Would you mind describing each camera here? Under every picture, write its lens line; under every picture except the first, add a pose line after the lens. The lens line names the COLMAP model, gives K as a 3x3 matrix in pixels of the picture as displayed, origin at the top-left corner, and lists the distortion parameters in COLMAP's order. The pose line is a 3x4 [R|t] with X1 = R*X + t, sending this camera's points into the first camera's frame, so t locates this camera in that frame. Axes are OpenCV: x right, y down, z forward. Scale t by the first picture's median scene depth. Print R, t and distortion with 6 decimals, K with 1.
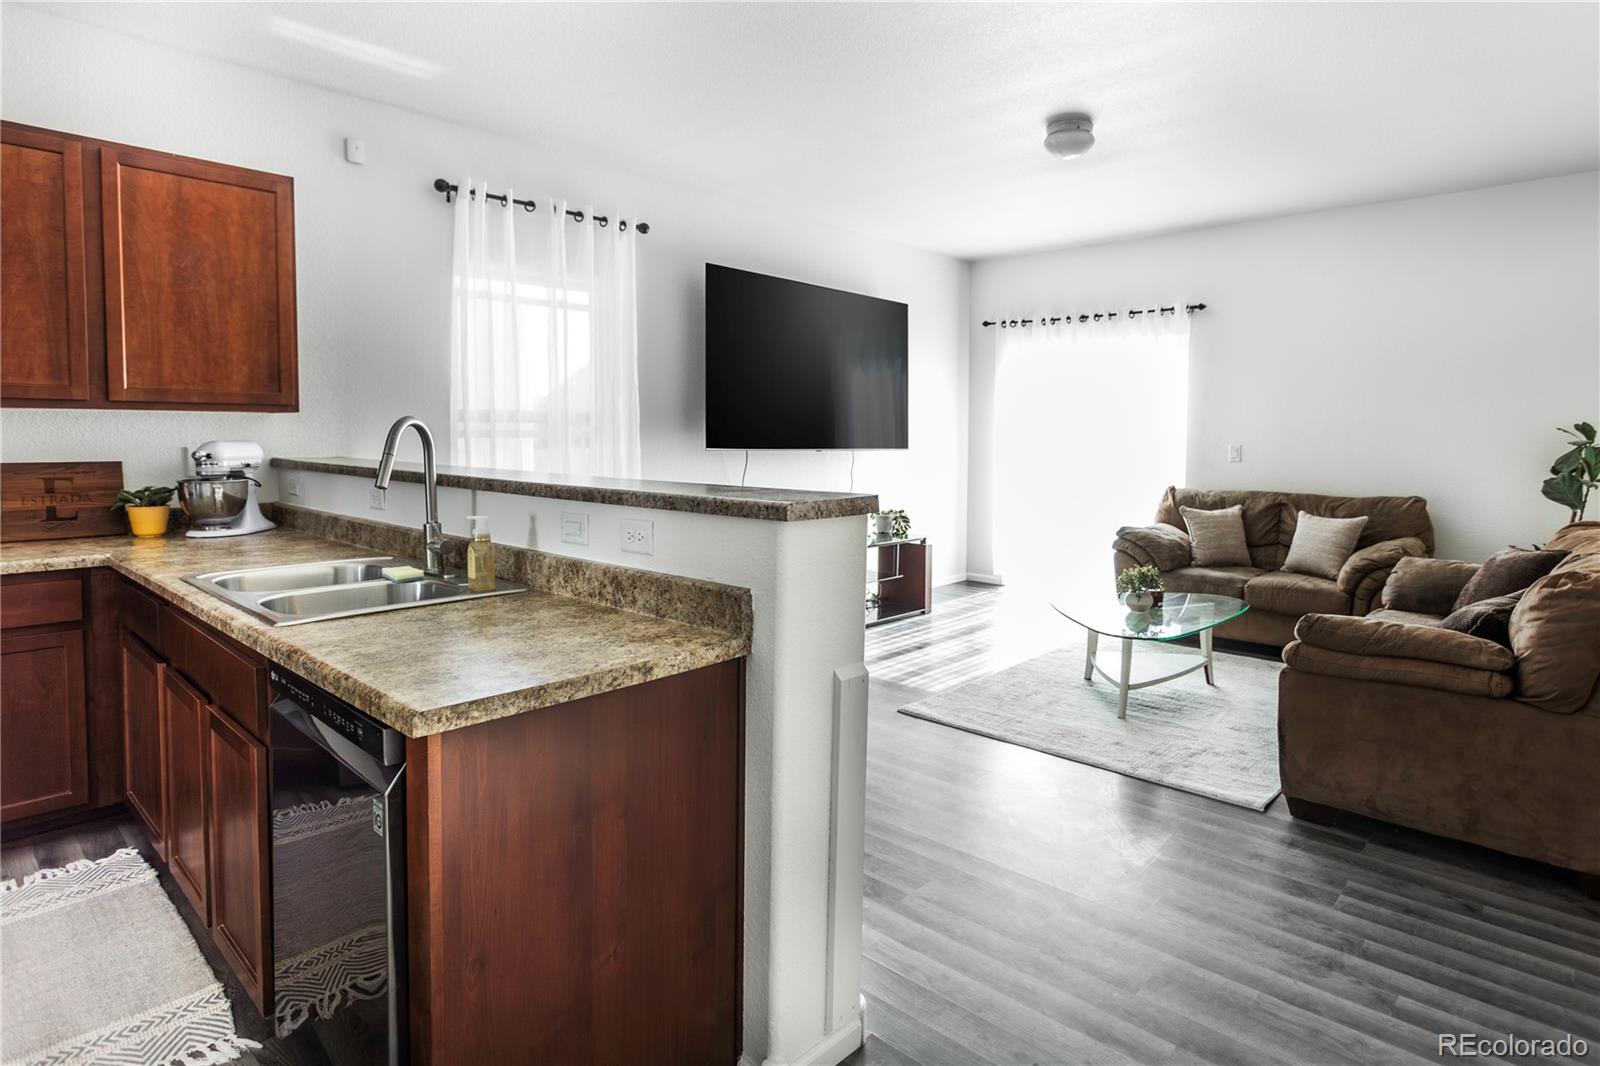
lens RADIAL K [[860.1, 0, 837.4], [0, 860.1, 475.3], [0, 0, 1]] dist [-0.017858, 0.009227]
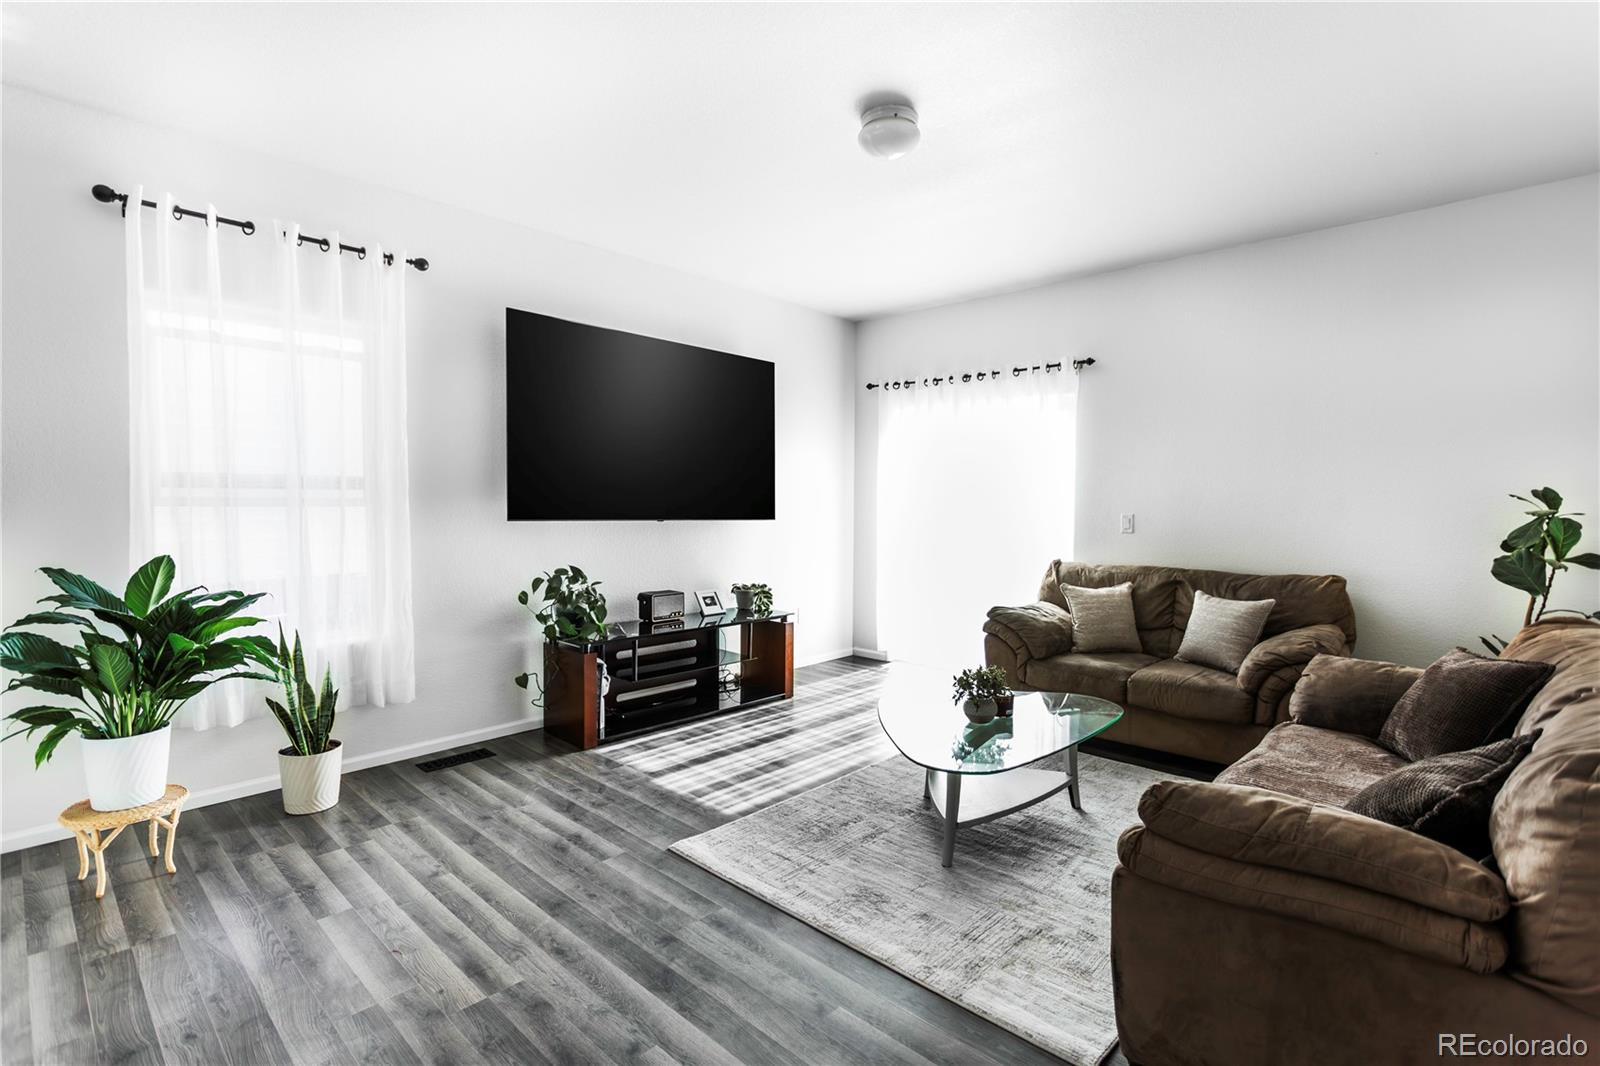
lens RADIAL K [[752.1, 0, 800.0], [0, 752.1, 533.0], [0, 0, 1]] dist [0.001919, 0.000117]
pose [[0.999717, 0.001179, -0.023775, 0.173165], [-0.001364, 0.999969, -0.007759, -0.011562], [0.023765, 0.007789, 0.999687, 0.251379]]
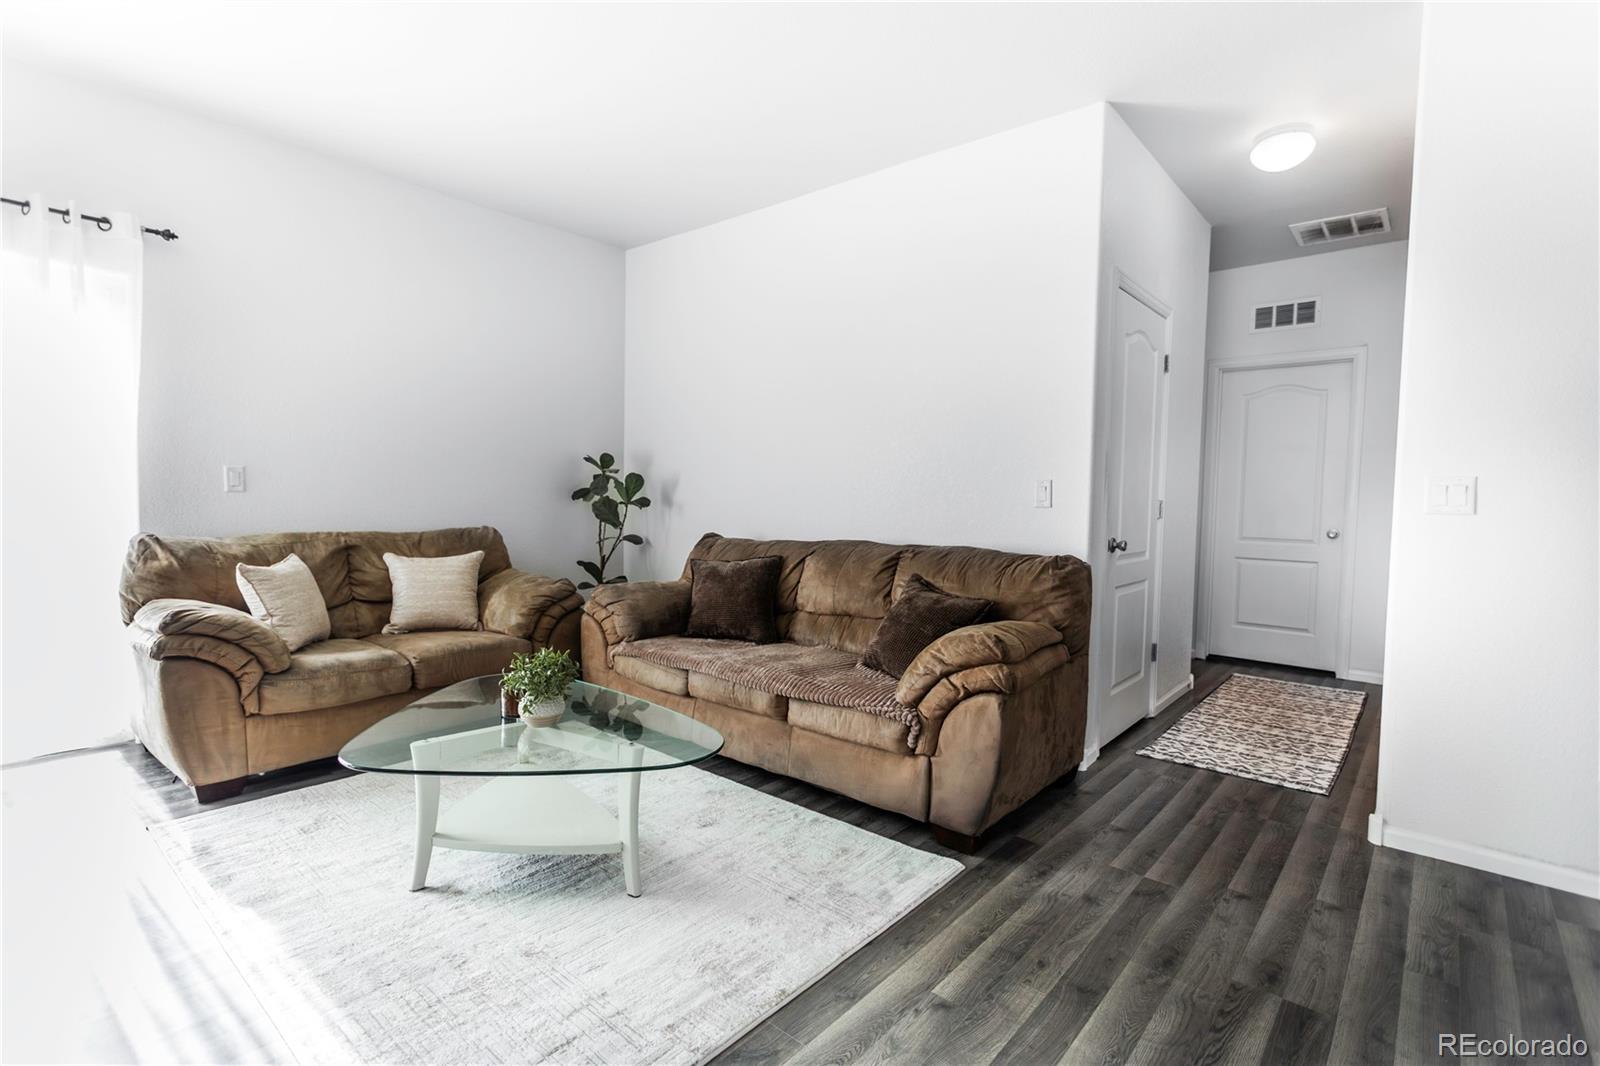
lens RADIAL K [[752.1, 0, 800.0], [0, 752.1, 533.0], [0, 0, 1]] dist [0.001919, 0.000117]
pose [[-0.019946, -0.057335, 0.998156, -0.158189], [0.033713, 0.997748, 0.057986, -0.003606], [-0.999233, 0.034807, -0.017968, 0.714734]]
